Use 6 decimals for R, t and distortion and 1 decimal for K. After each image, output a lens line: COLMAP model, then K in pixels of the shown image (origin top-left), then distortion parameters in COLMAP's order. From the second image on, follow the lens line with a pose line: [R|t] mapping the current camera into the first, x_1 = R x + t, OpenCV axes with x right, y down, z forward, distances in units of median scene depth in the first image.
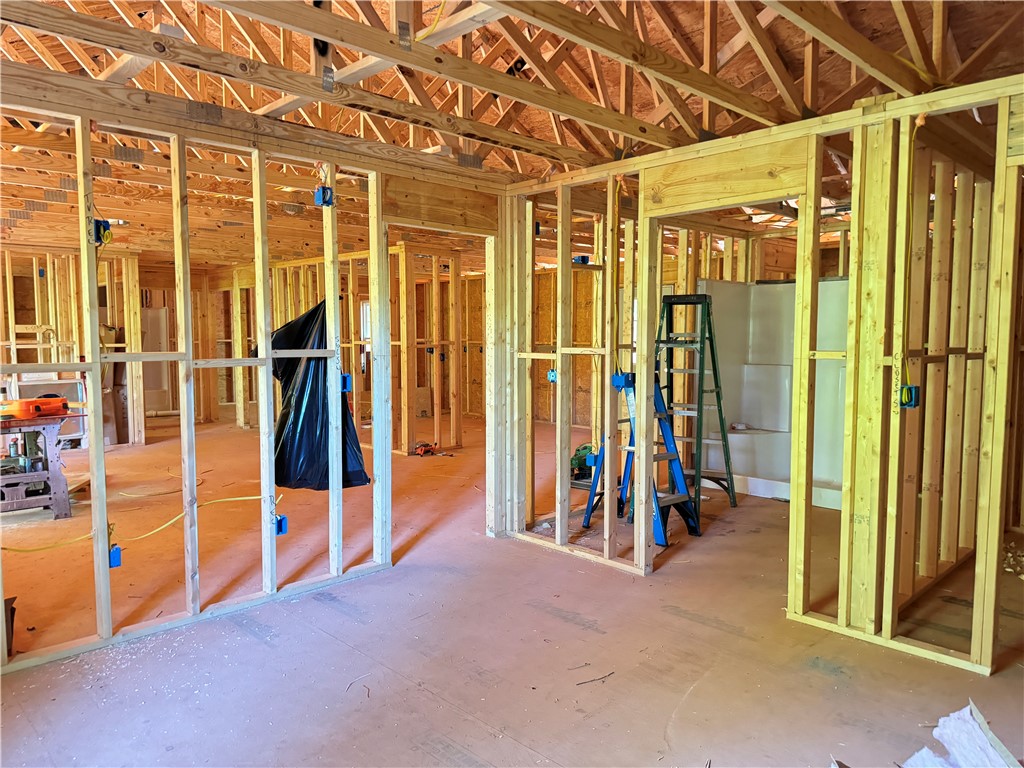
lens RADIAL K [[711.2, 0, 511.5], [0, 711.2, 385.7], [0, 0, 1]] dist [0.050449, -0.060714]
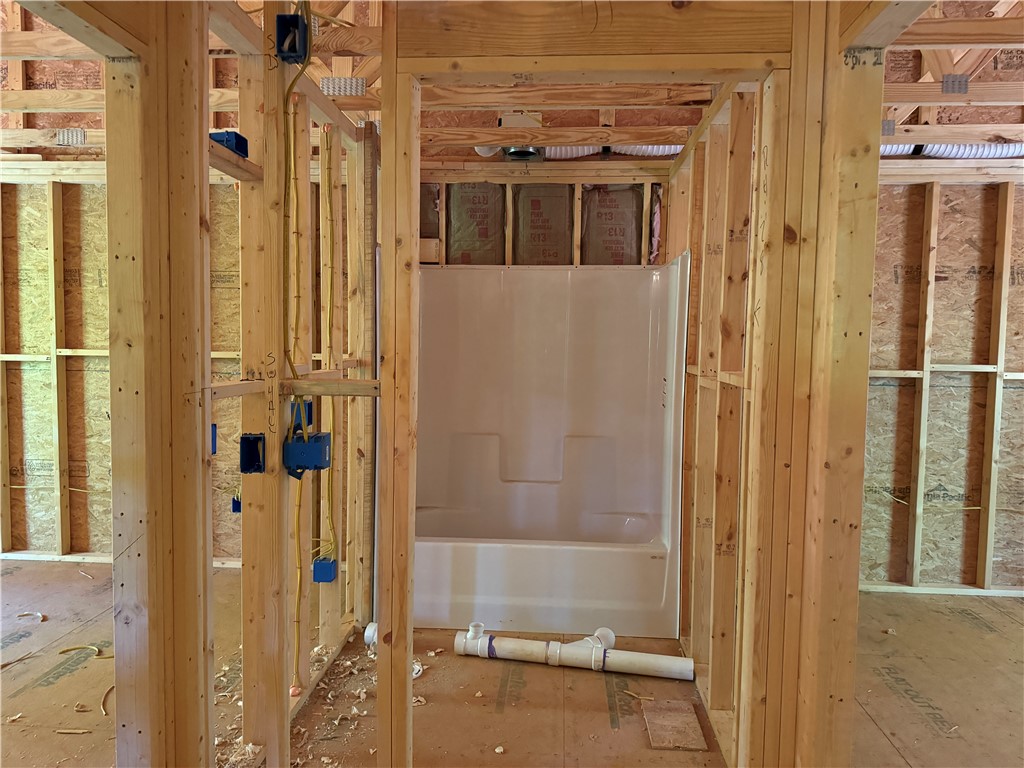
lens RADIAL K [[711.2, 0, 511.5], [0, 711.2, 385.7], [0, 0, 1]] dist [0.050449, -0.060714]
pose [[0.660388, 0.058628, -0.748632, -0.370885], [-0.067418, 0.997550, 0.018651, -0.068254], [0.747892, 0.038155, 0.662723, 0.897456]]
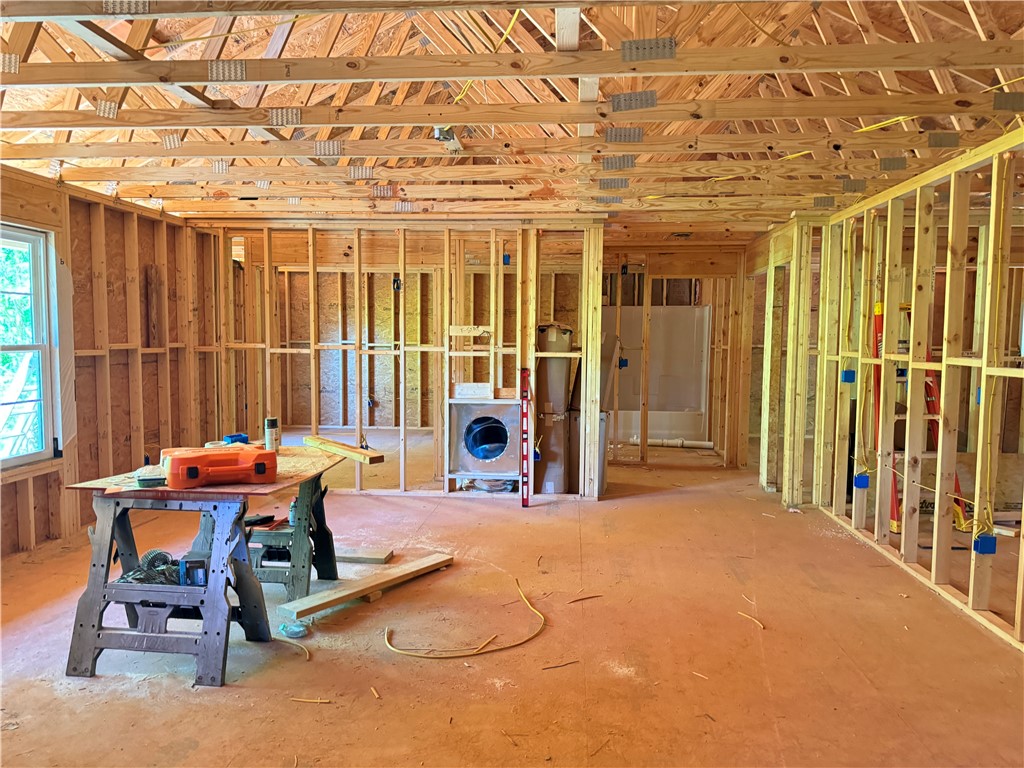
lens RADIAL K [[711.2, 0, 511.5], [0, 711.2, 385.7], [0, 0, 1]] dist [0.050449, -0.060714]
pose [[0.646744, 0.057417, -0.760543, -0.046329], [-0.063545, 0.997752, 0.021287, -0.030253], [0.760055, 0.034562, 0.648939, 0.412963]]
